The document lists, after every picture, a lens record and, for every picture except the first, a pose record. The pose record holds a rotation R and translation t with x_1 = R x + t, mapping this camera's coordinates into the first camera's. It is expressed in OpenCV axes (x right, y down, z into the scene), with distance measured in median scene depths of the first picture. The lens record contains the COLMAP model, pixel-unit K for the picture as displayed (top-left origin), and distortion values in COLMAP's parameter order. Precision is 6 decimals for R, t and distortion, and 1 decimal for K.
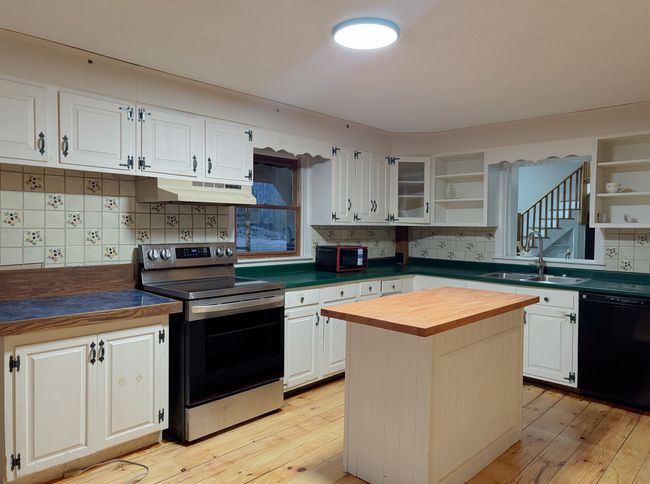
lens RADIAL K [[454.3, 0, 324.7], [0, 454.3, 245.9], [0, 0, 1]] dist [0.001772, -0.001576]
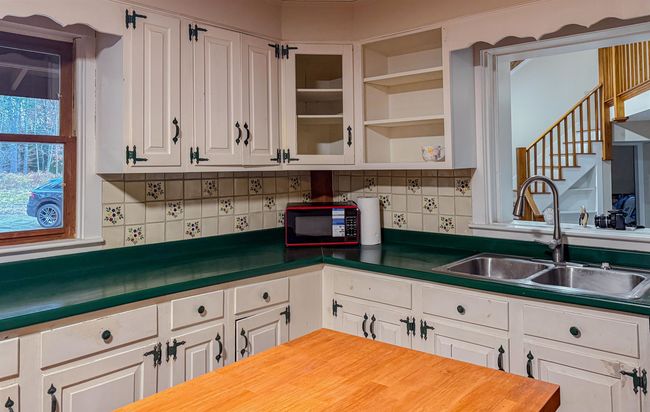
lens RADIAL K [[489.1, 0, 362.5], [0, 489.1, 155.5], [0, 0, 1]] dist [0.029294, 0.001438]
pose [[0.997041, -0.019675, 0.074304, 0.199596], [0.024778, 0.997351, -0.068390, -0.020578], [-0.072762, 0.070029, 0.994888, 0.420005]]
